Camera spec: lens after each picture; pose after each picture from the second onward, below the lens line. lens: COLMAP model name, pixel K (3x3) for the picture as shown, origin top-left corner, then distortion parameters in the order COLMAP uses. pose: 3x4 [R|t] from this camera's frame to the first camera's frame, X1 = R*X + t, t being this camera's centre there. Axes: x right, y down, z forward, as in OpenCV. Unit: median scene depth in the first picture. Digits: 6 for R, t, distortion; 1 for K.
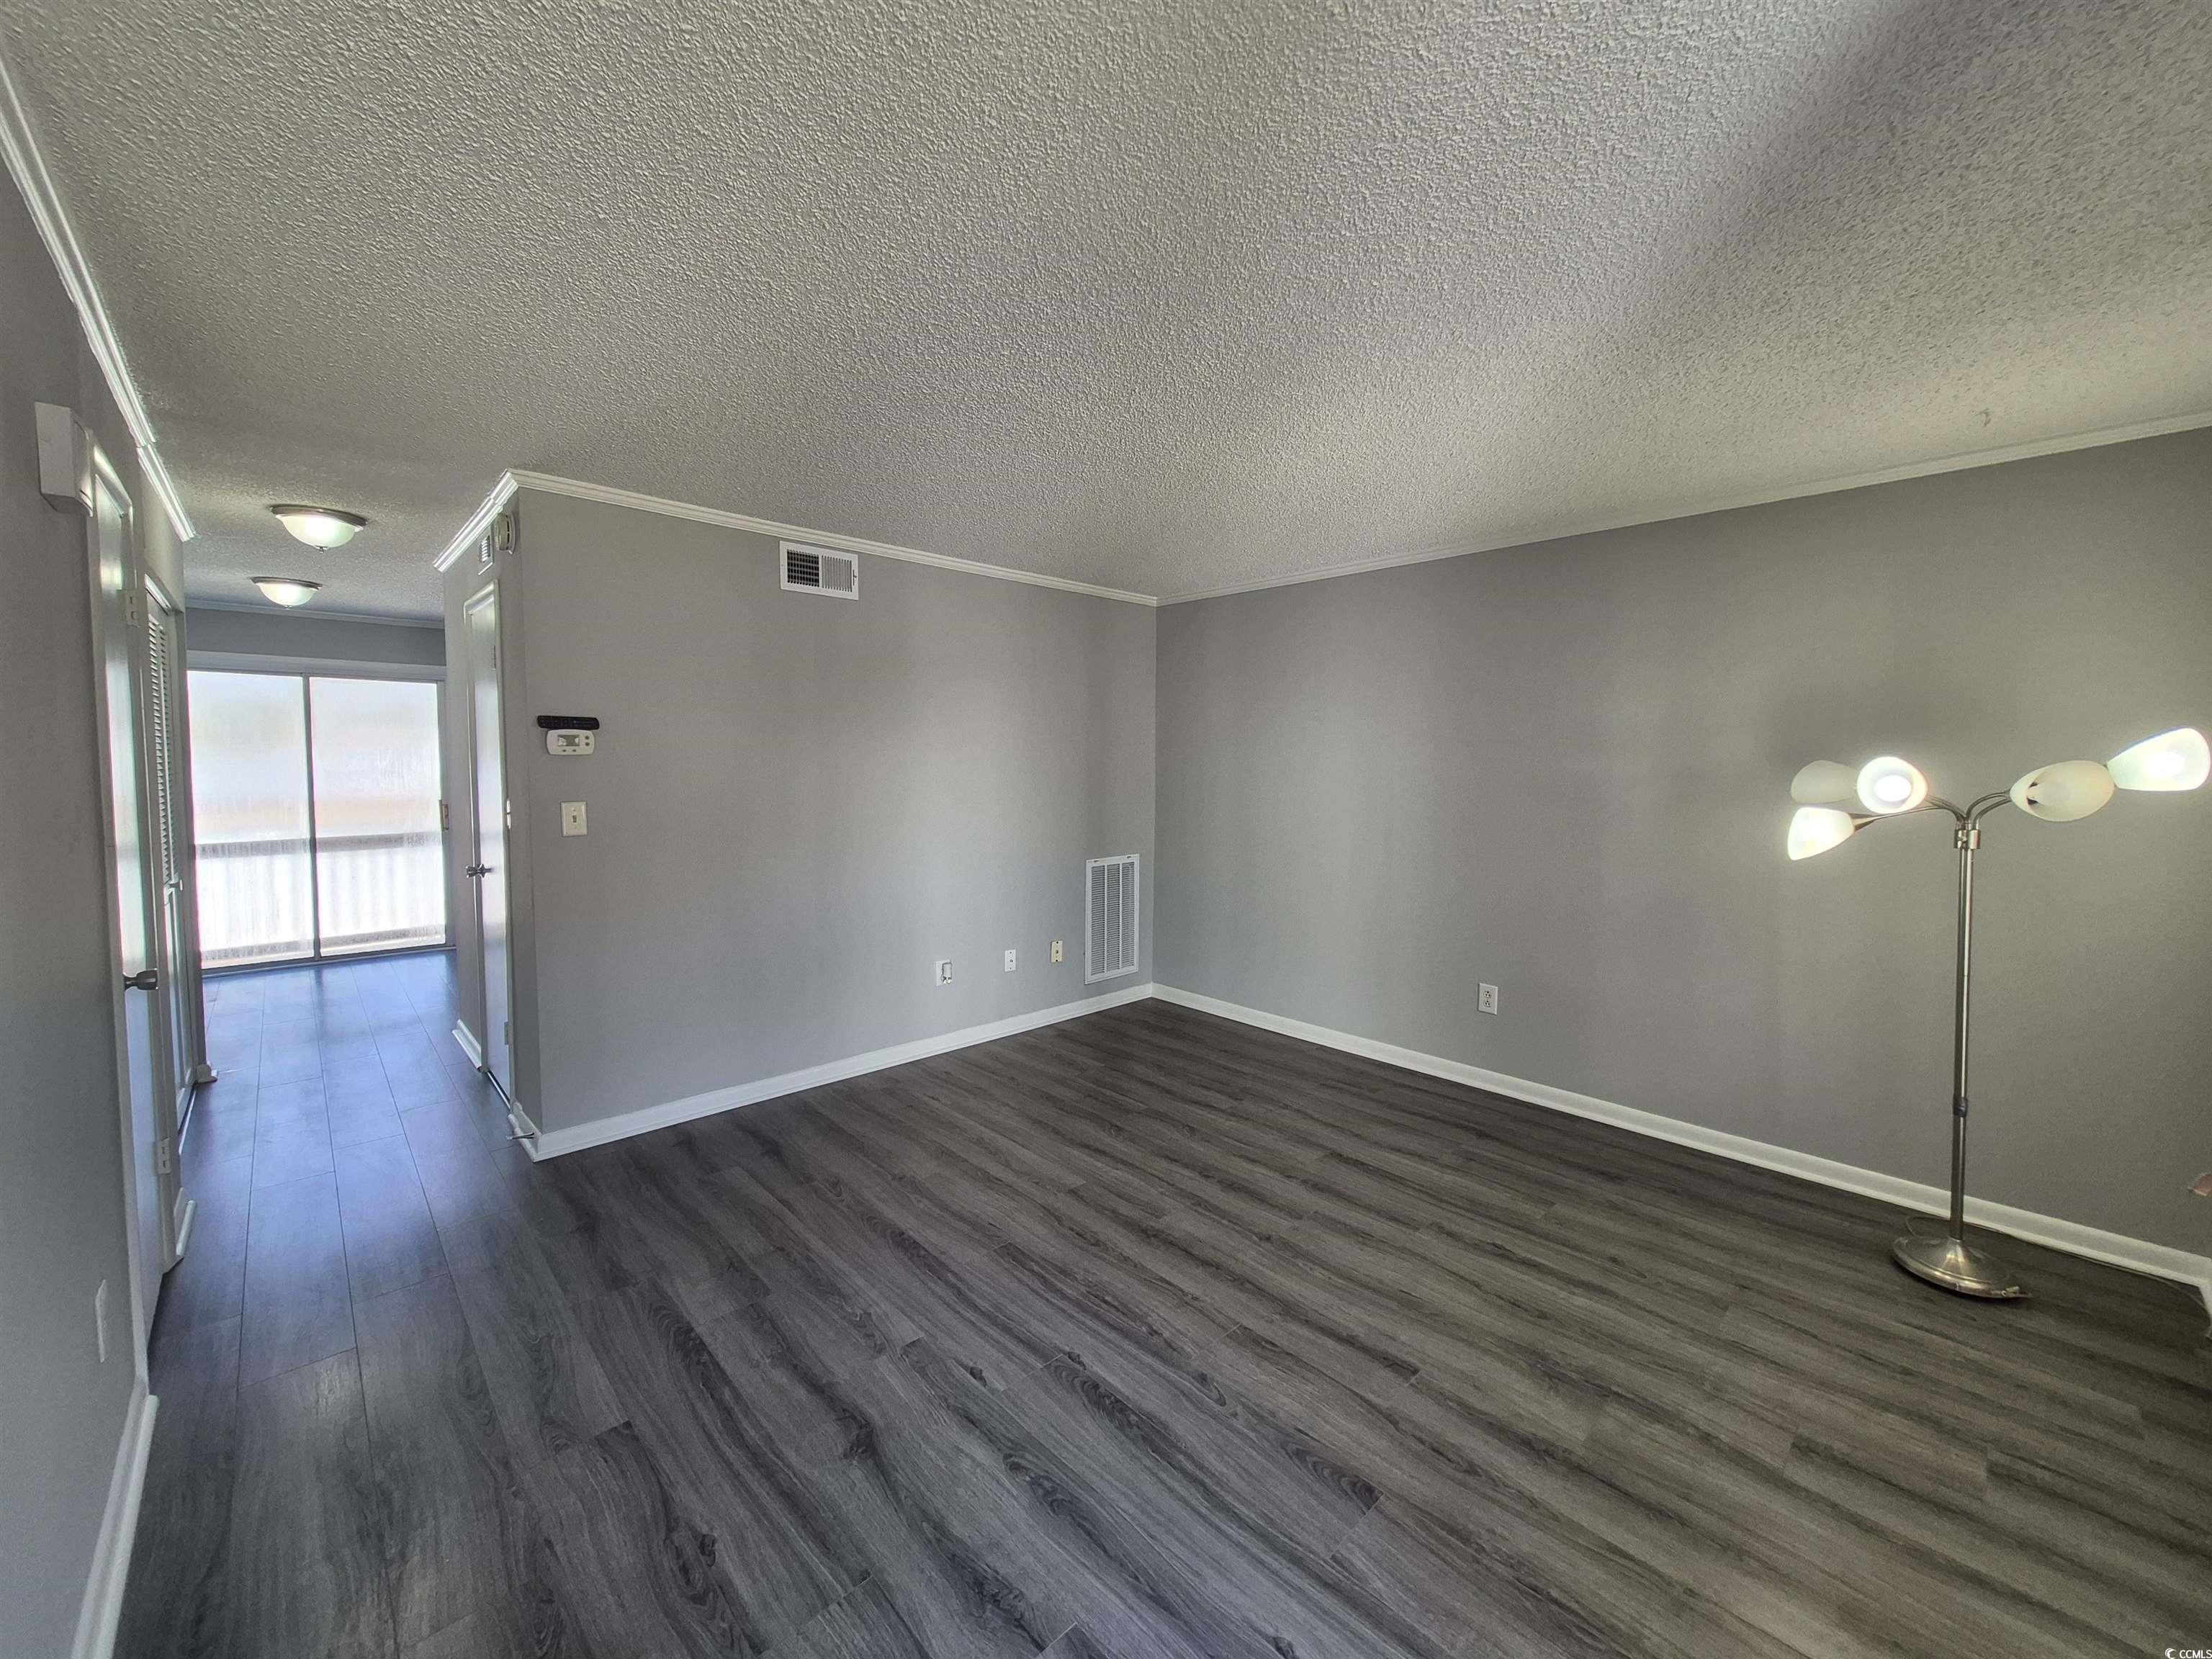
lens RADIAL K [[867.1, 0, 1110.4], [0, 867.1, 811.1], [0, 0, 1]] dist [0.001559, 0.000065]
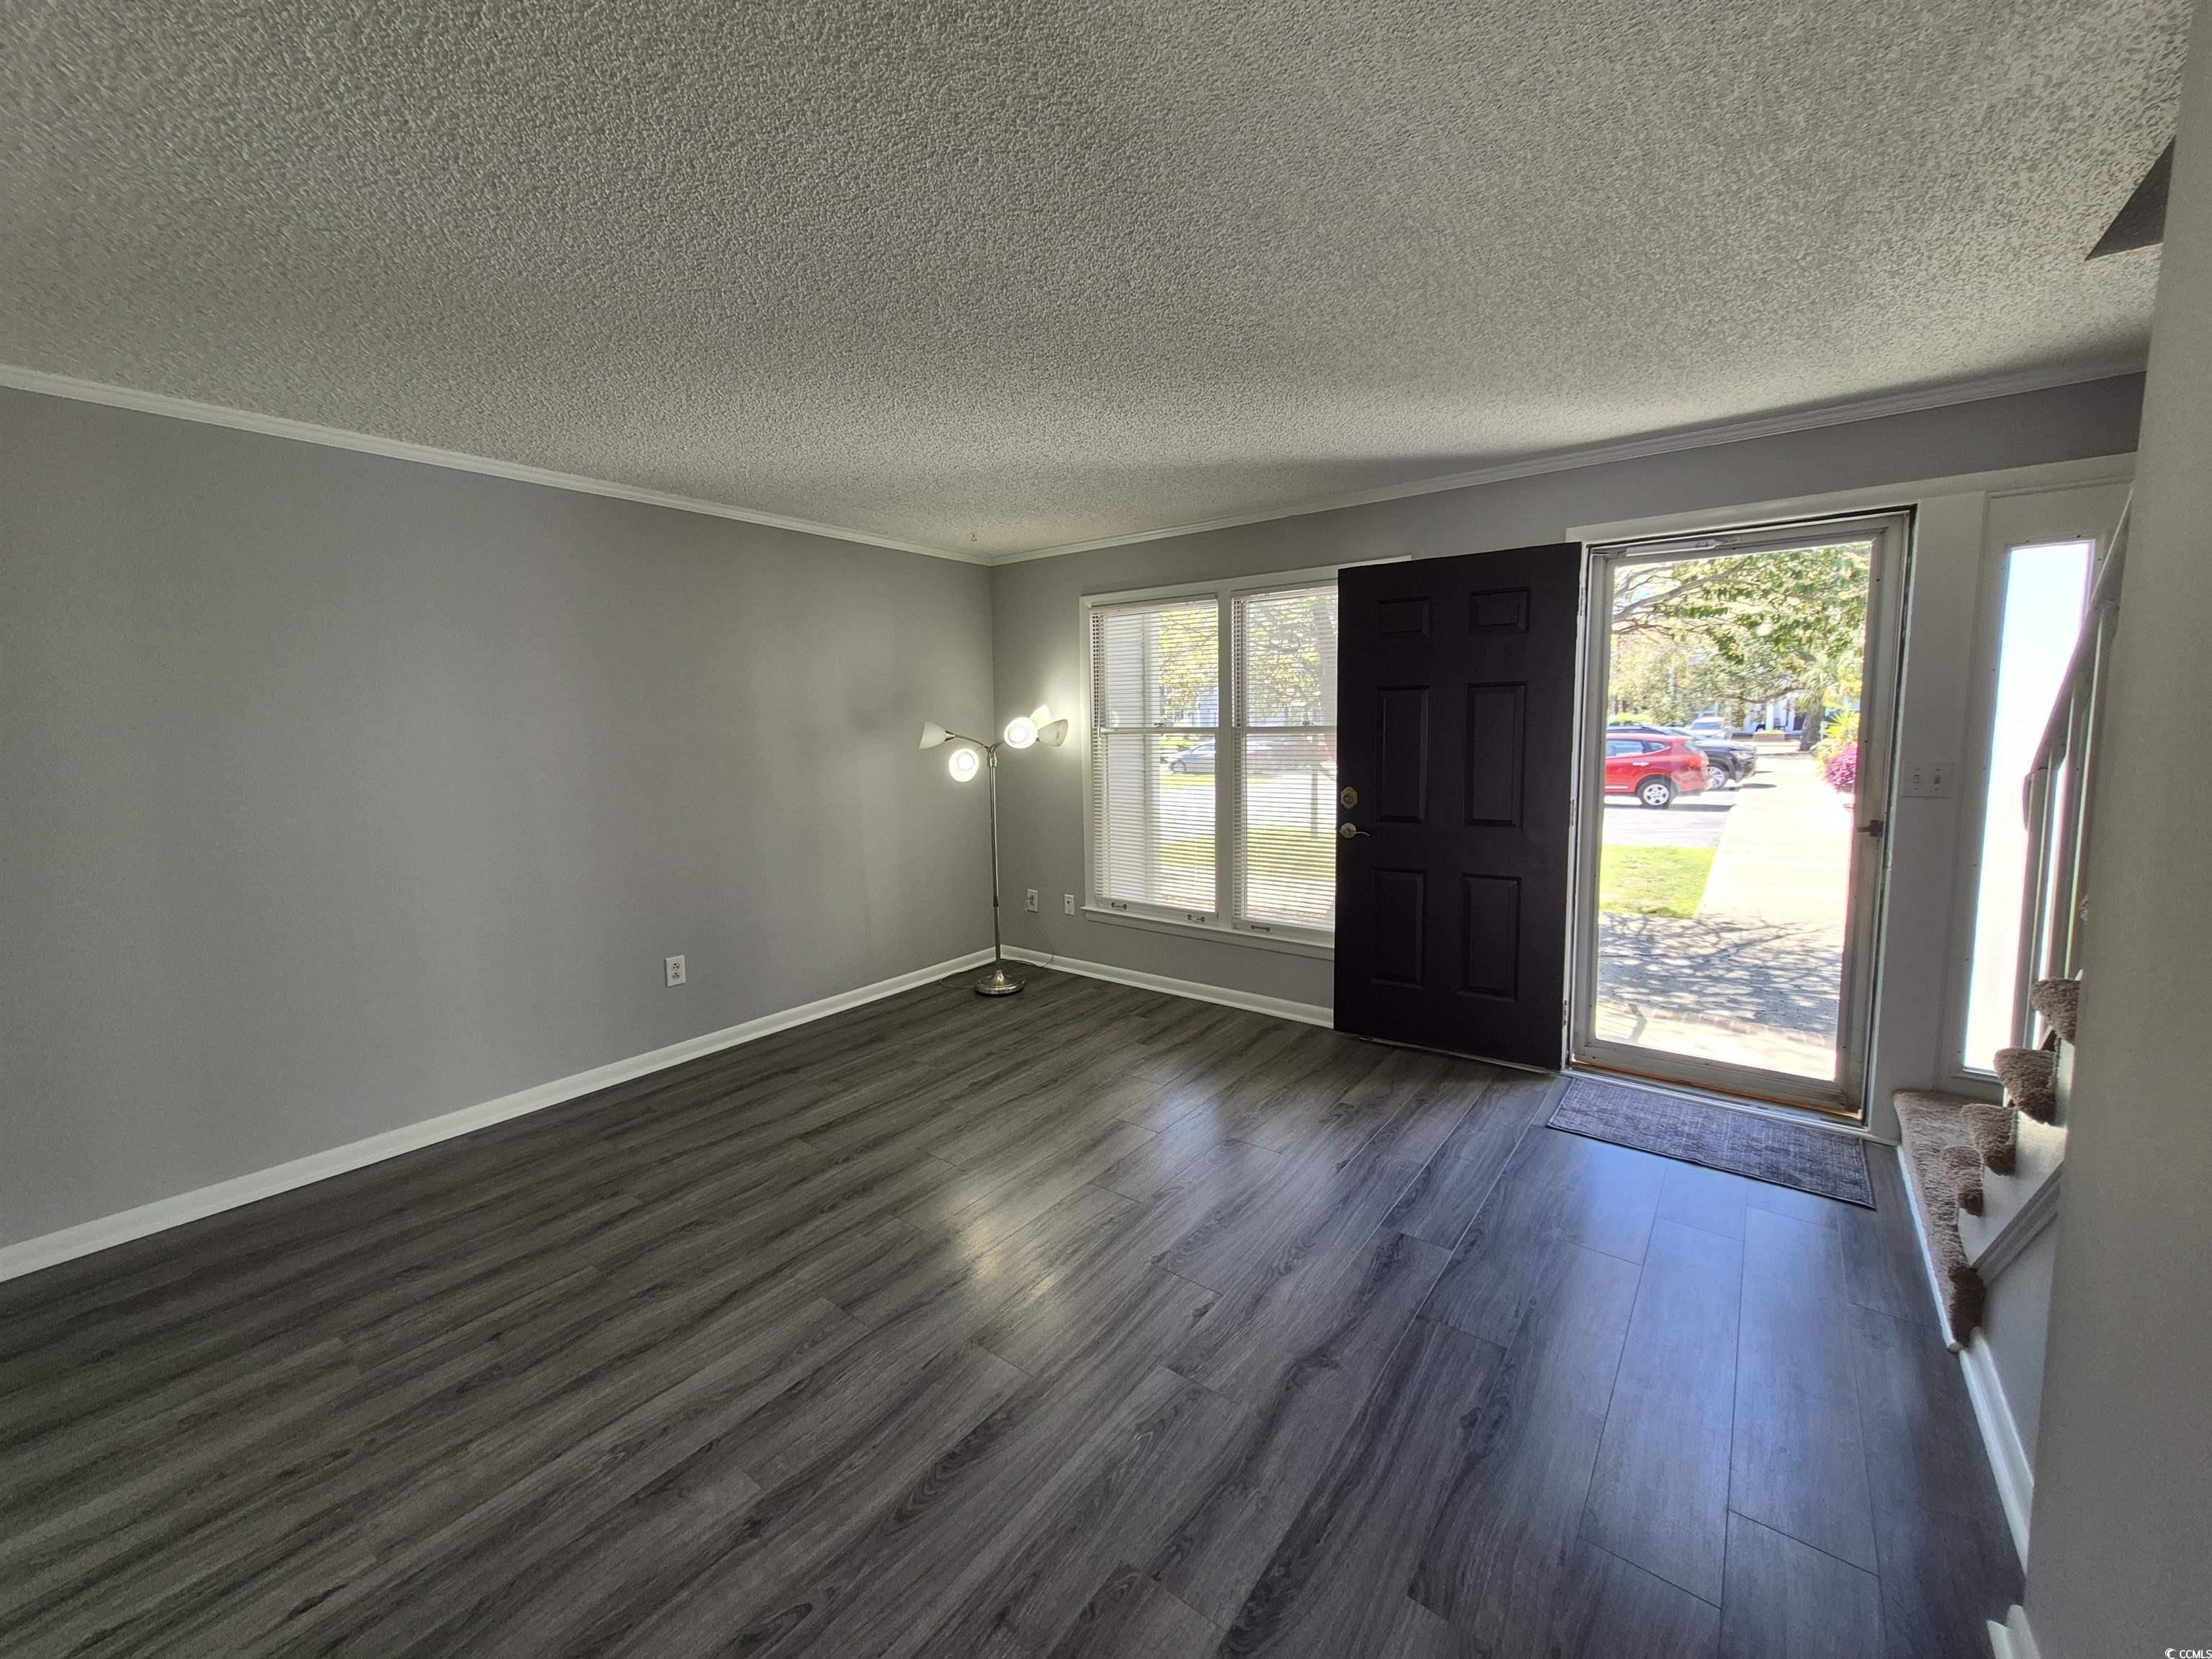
lens RADIAL K [[867.1, 0, 1110.4], [0, 867.1, 811.1], [0, 0, 1]] dist [0.001559, 0.000065]
pose [[-0.153869, -0.107643, 0.982210, -0.941672], [0.076029, 0.989811, 0.120387, -0.070075], [-0.985162, 0.093200, -0.144117, 1.031799]]
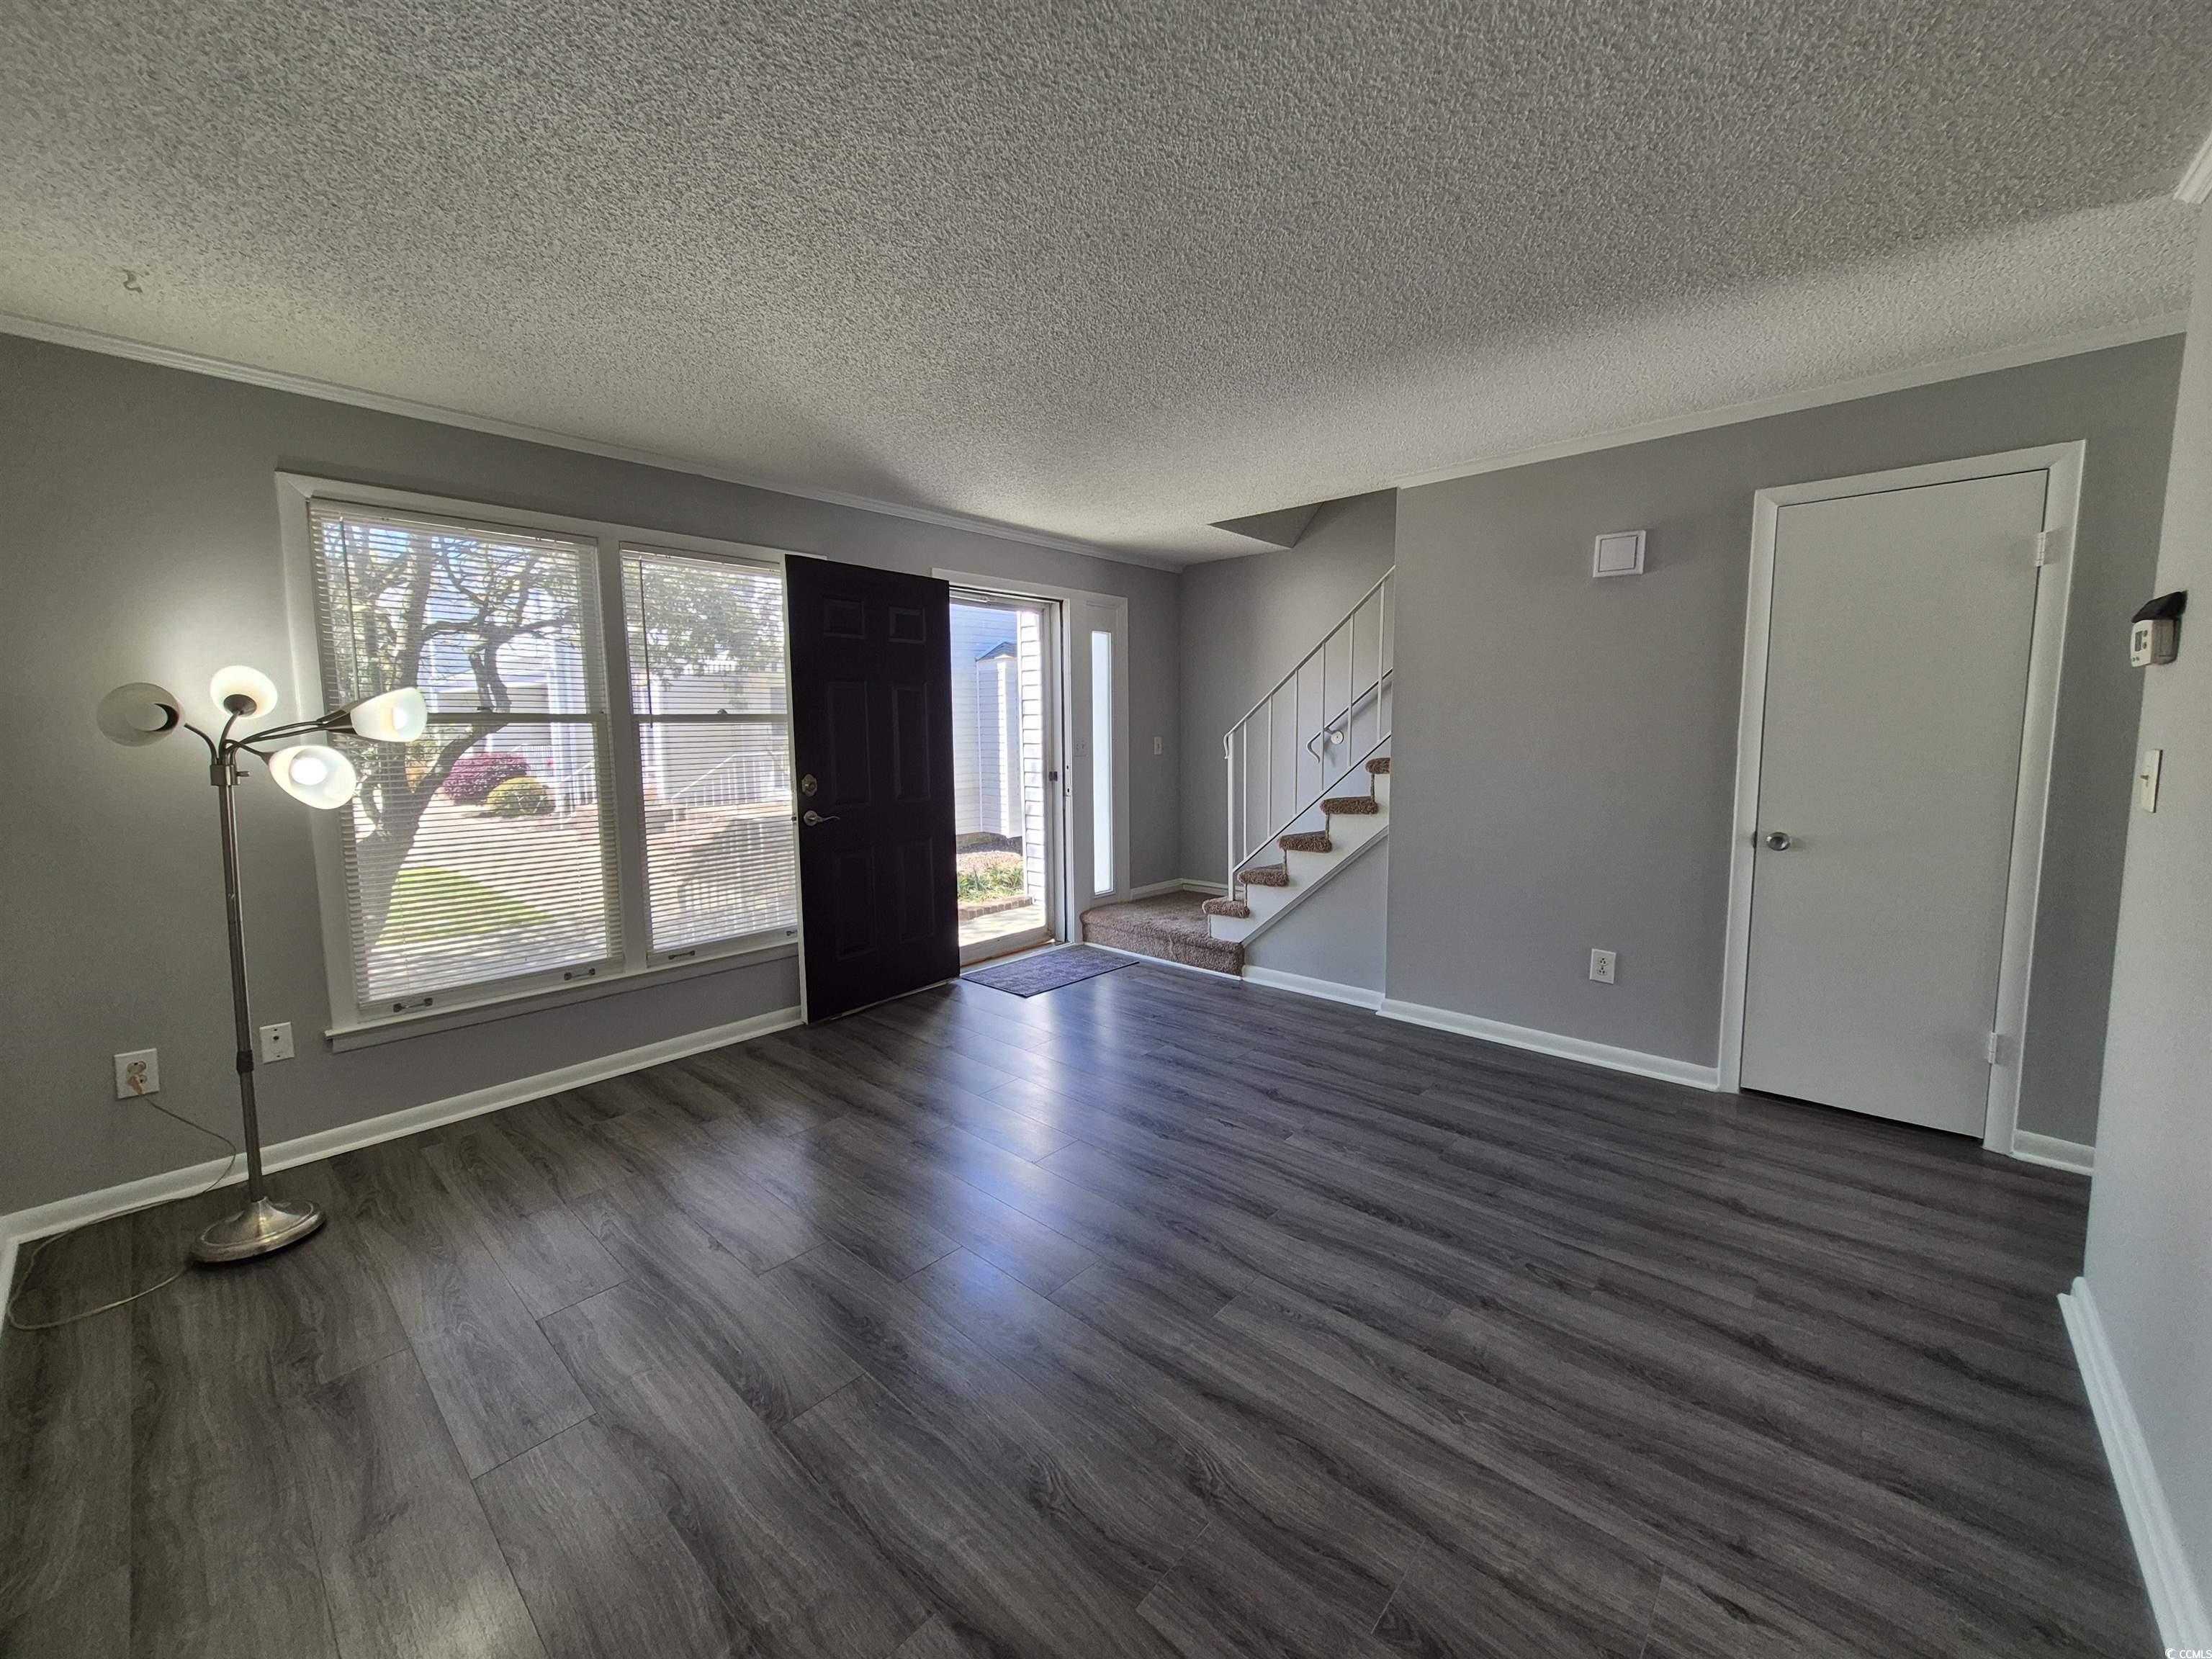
lens RADIAL K [[867.1, 0, 1110.4], [0, 867.1, 811.1], [0, 0, 1]] dist [0.001559, 0.000065]
pose [[-0.997219, 0.009407, -0.073930, 0.120703], [-0.002529, 0.987159, 0.159719, -0.078777], [0.074483, 0.159462, -0.984390, 1.988088]]
